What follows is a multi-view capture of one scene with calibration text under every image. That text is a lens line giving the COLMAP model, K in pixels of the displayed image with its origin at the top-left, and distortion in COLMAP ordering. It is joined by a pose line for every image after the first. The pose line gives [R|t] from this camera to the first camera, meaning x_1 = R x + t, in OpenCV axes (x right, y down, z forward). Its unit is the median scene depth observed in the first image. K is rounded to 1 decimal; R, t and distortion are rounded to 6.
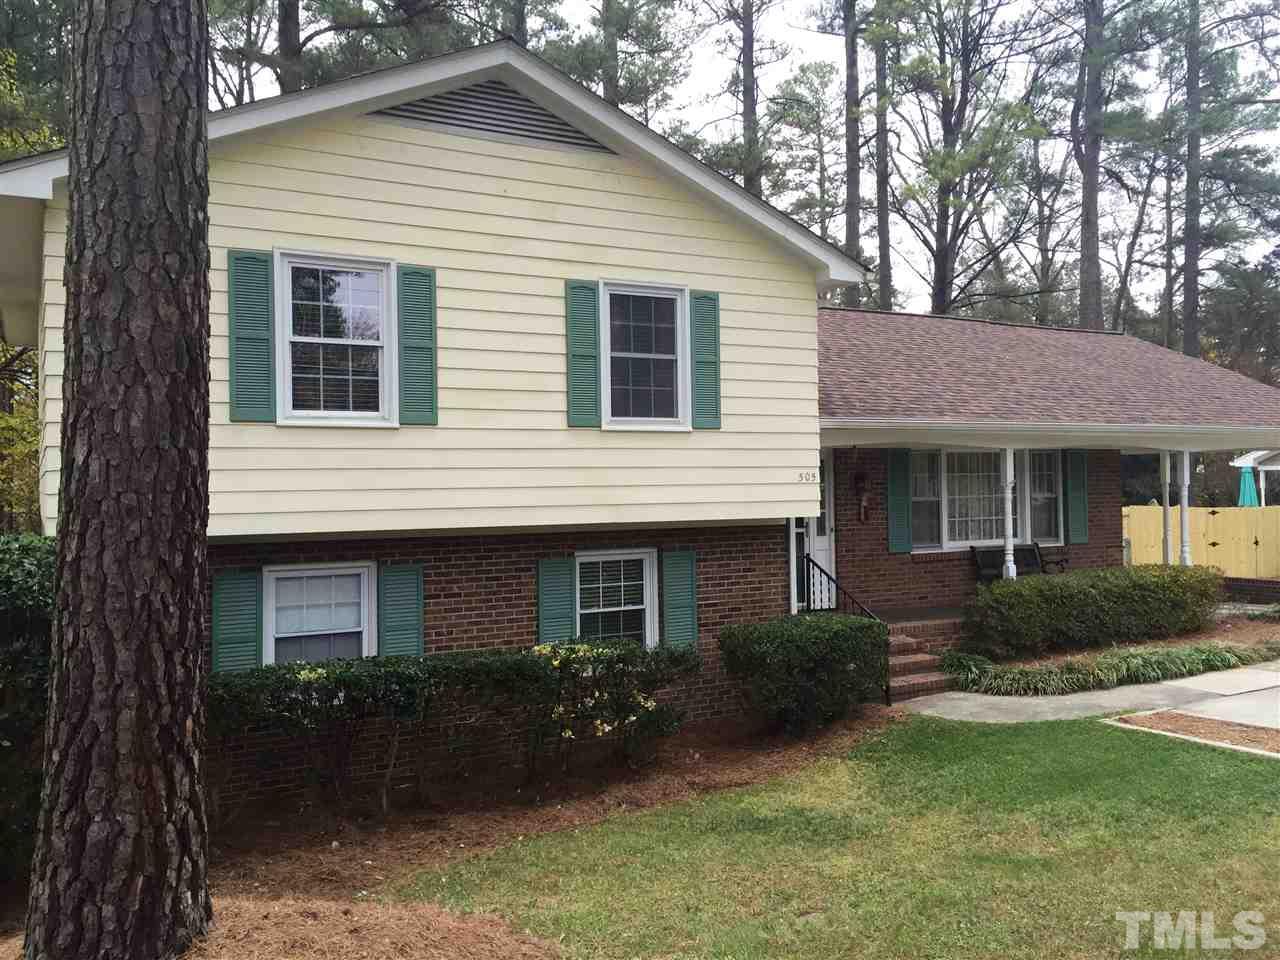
lens RADIAL K [[1089.2, 0, 643.0], [0, 1089.2, 475.4], [0, 0, 1]] dist [0.082428, -0.101453]
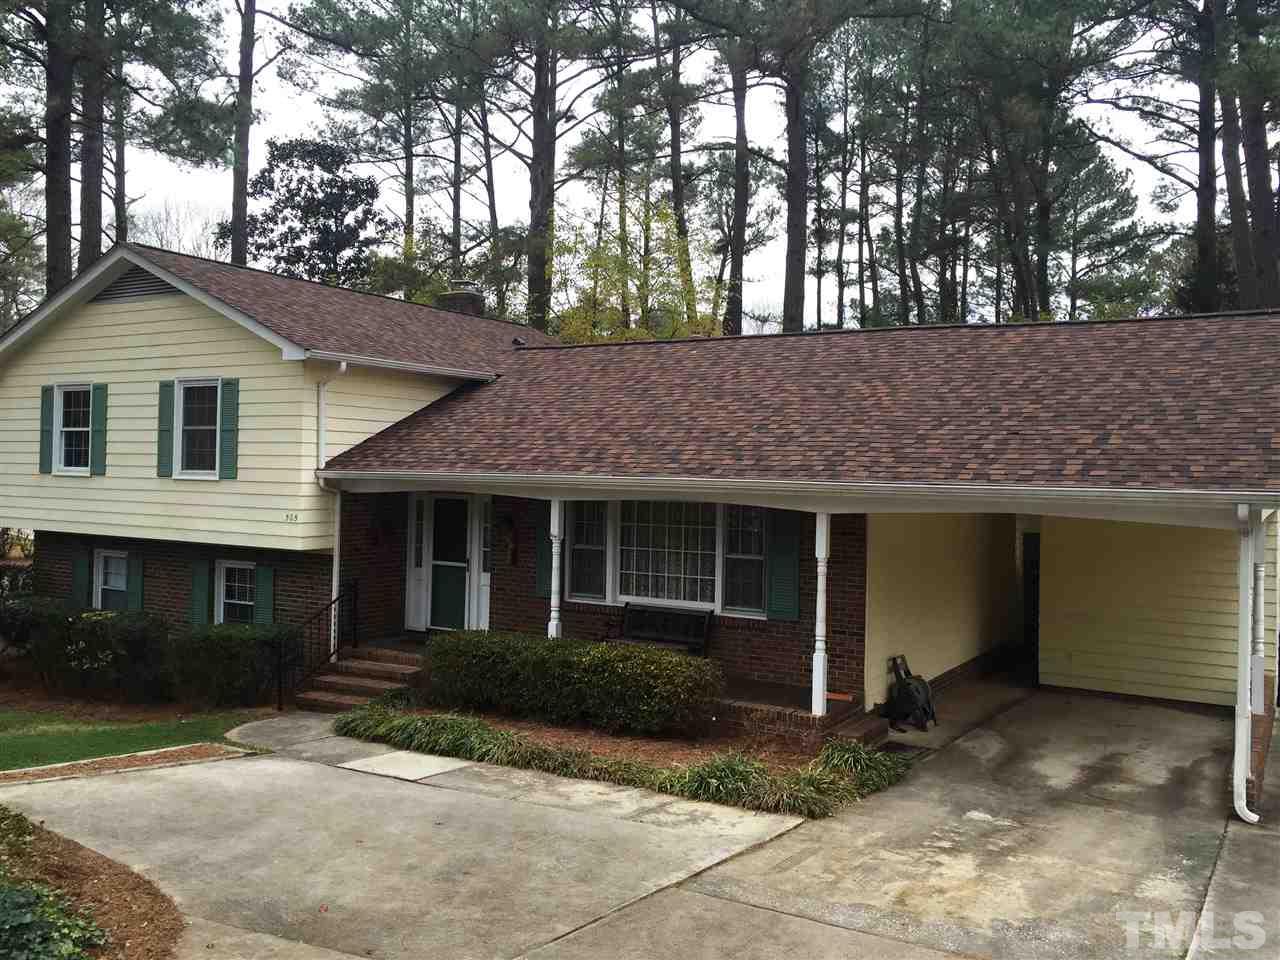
lens RADIAL K [[1089.2, 0, 643.0], [0, 1089.2, 475.4], [0, 0, 1]] dist [0.082428, -0.101453]
pose [[0.496908, 0.024546, -0.867456, 1.565865], [-0.021304, 0.999644, 0.016083, -0.082207], [0.867542, 0.010489, 0.497254, 0.783341]]
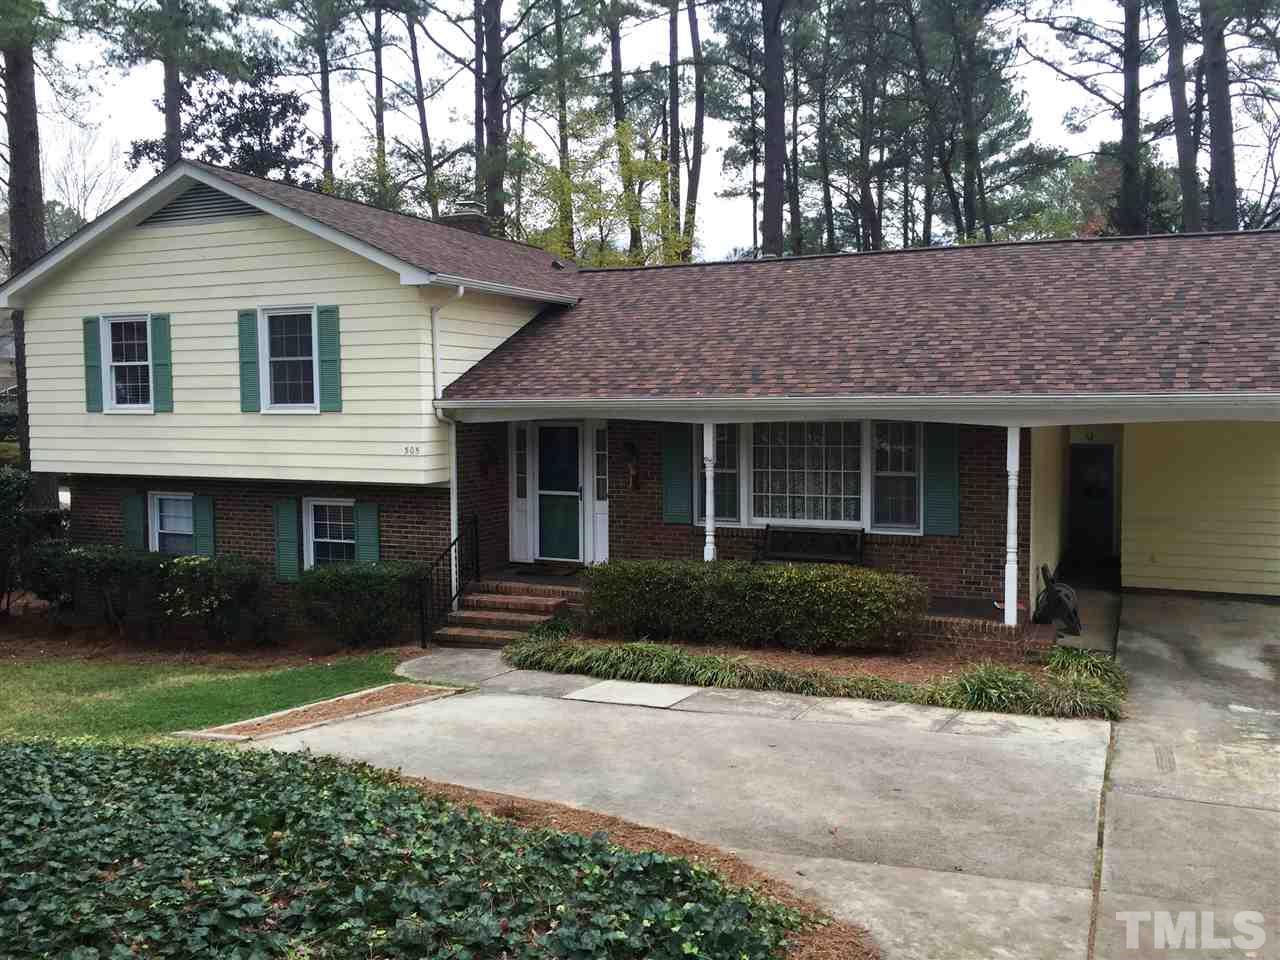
lens RADIAL K [[1089.2, 0, 643.0], [0, 1089.2, 475.4], [0, 0, 1]] dist [0.082428, -0.101453]
pose [[0.597910, 0.062294, -0.799139, 1.376042], [0.003806, 0.996744, 0.080546, -0.072870], [0.801554, -0.051201, 0.595726, 0.524546]]
